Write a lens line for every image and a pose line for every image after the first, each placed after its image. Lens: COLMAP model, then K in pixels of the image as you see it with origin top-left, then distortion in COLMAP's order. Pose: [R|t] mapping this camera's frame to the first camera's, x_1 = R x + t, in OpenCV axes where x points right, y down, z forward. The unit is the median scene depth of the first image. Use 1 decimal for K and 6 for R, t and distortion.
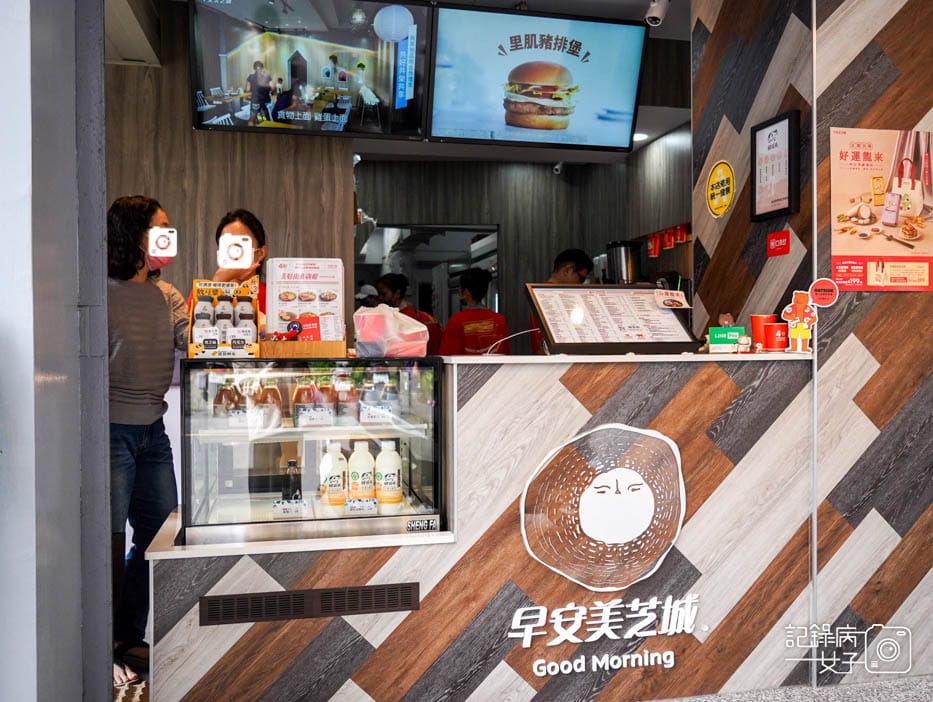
lens RADIAL K [[845.3, 0, 464.3], [0, 845.3, 349.2], [0, 0, 1]] dist [-0.014285, 0.000000]
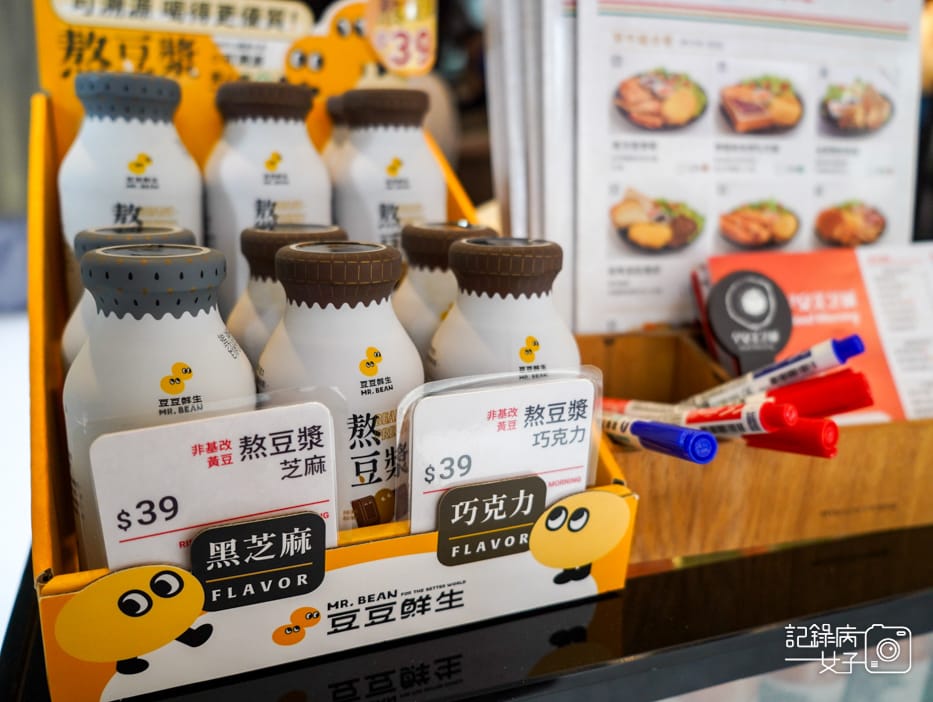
lens RADIAL K [[845.3, 0, 469.9], [0, 845.3, 349.6], [0, 0, 1]] dist [-0.014285, 0.000000]
pose [[0.988228, -0.006351, 0.152857, -0.286956], [-0.030926, 0.970217, 0.240255, -0.057104], [-0.149830, -0.242154, 0.958599, 0.888999]]
